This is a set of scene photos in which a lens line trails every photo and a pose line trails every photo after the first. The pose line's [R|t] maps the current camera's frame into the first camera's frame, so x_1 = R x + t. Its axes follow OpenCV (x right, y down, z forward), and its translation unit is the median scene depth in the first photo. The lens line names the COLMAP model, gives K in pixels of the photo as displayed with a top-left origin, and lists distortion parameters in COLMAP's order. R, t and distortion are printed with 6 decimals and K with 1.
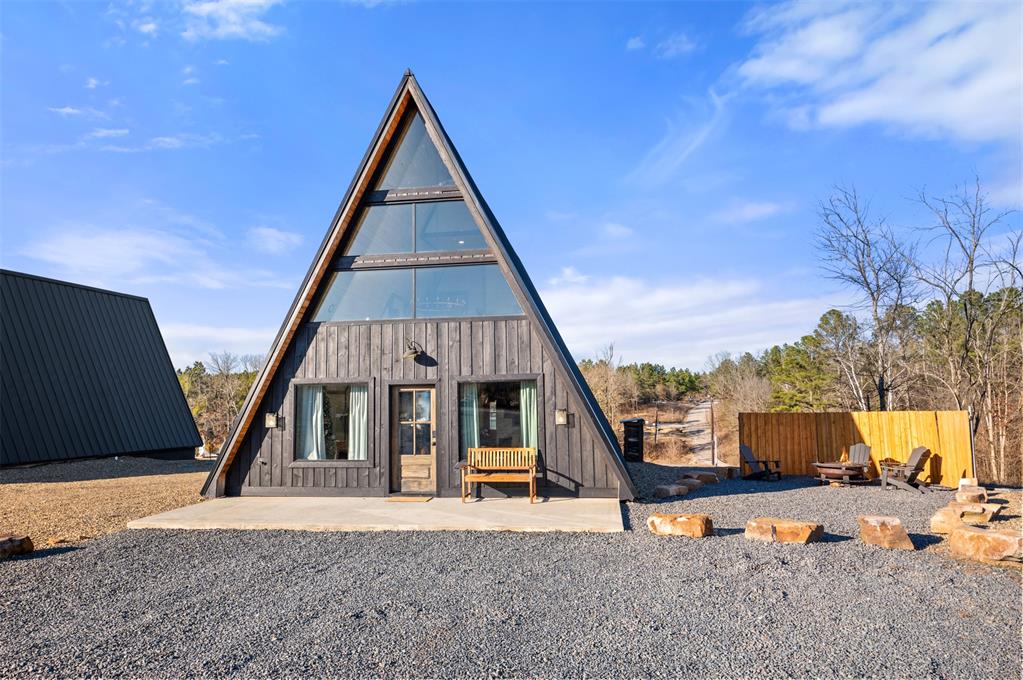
lens RADIAL K [[653.9, 0, 512.1], [0, 653.9, 349.7], [0, 0, 1]] dist [-0.001117, -0.003579]
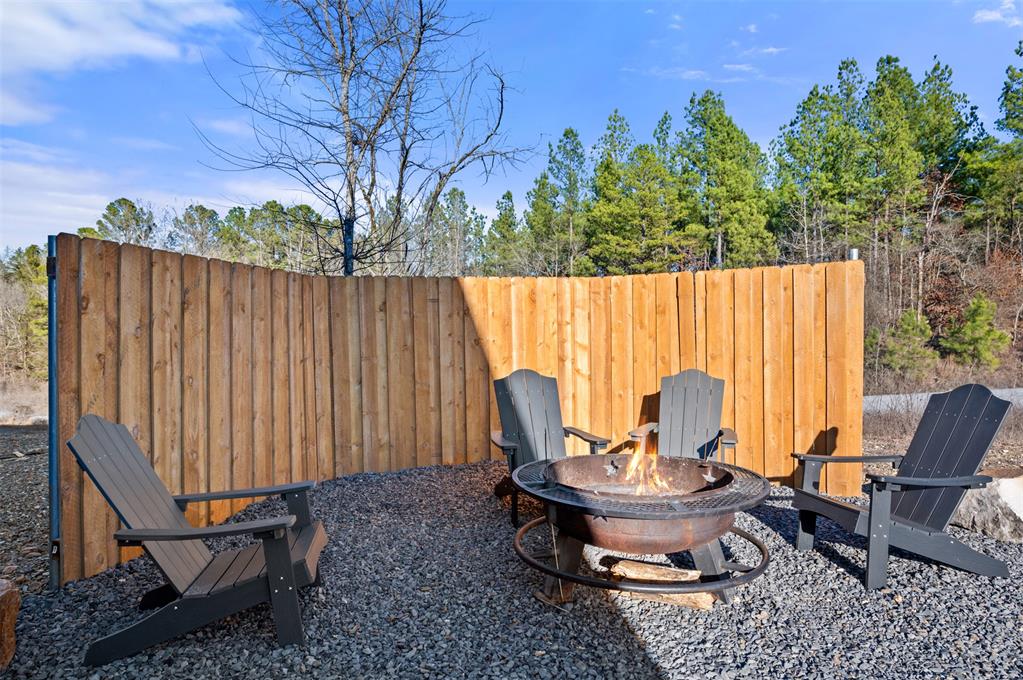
lens RADIAL K [[619.2, 0, 517.0], [0, 619.2, 338.7], [0, 0, 1]] dist [-0.019377, -0.000517]
pose [[0.486052, -0.015047, 0.873800, 0.366038], [-0.079273, 0.994971, 0.061229, 0.145411], [-0.870327, -0.099030, 0.482415, 1.126347]]
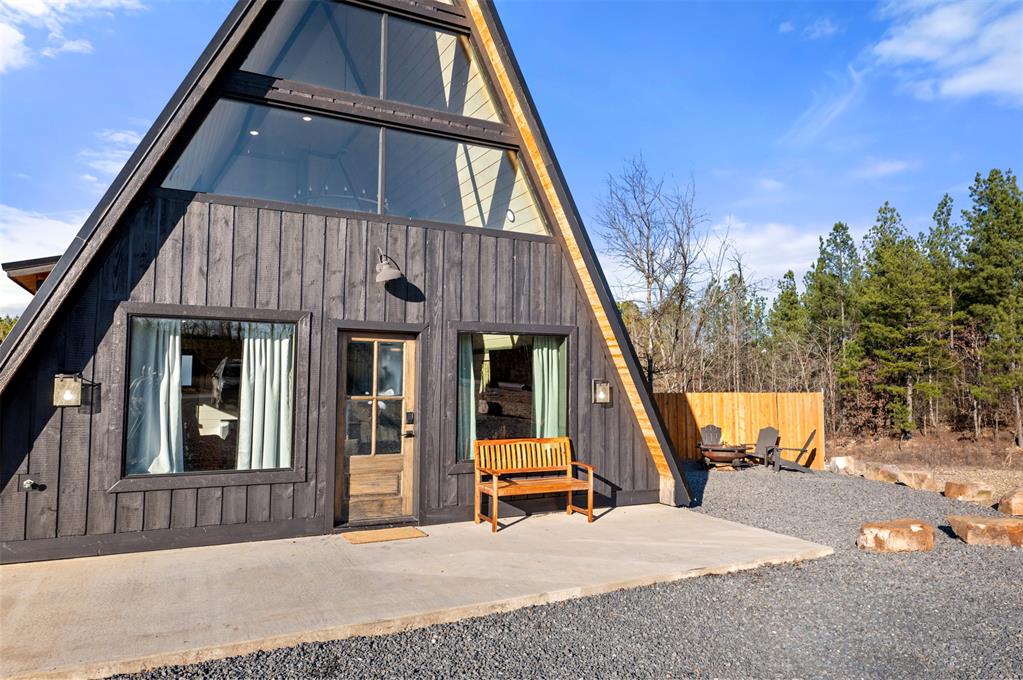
lens RADIAL K [[681.8, 0, 515.8], [0, 681.8, 345.0], [0, 0, 1]] dist [0.005440, -0.003010]
pose [[0.808958, 0.055252, 0.585264, -0.400068], [-0.067604, 0.997712, -0.000747, 0.057884], [-0.583966, -0.038962, 0.810842, 0.450510]]
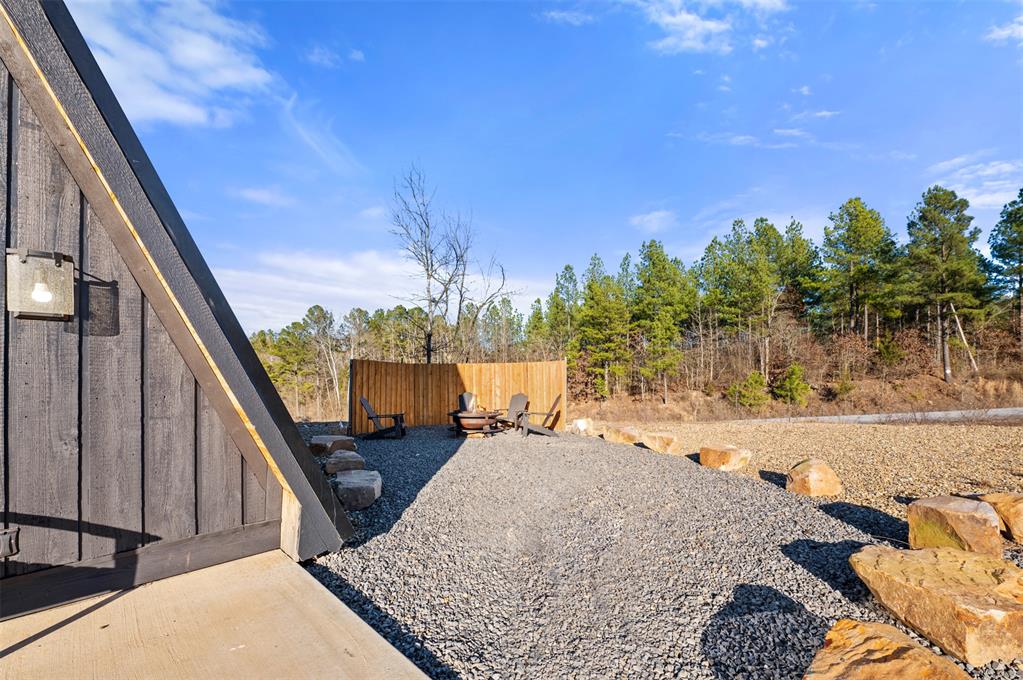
lens RADIAL K [[414.5, 0, 518.4], [0, 414.5, 375.5], [0, 0, 1]] dist [-0.007169, -0.000066]
pose [[0.568344, 0.014415, 0.822665, 0.048448], [-0.080791, 0.995993, 0.038362, 0.110738], [-0.818815, -0.088267, 0.567231, 0.733355]]
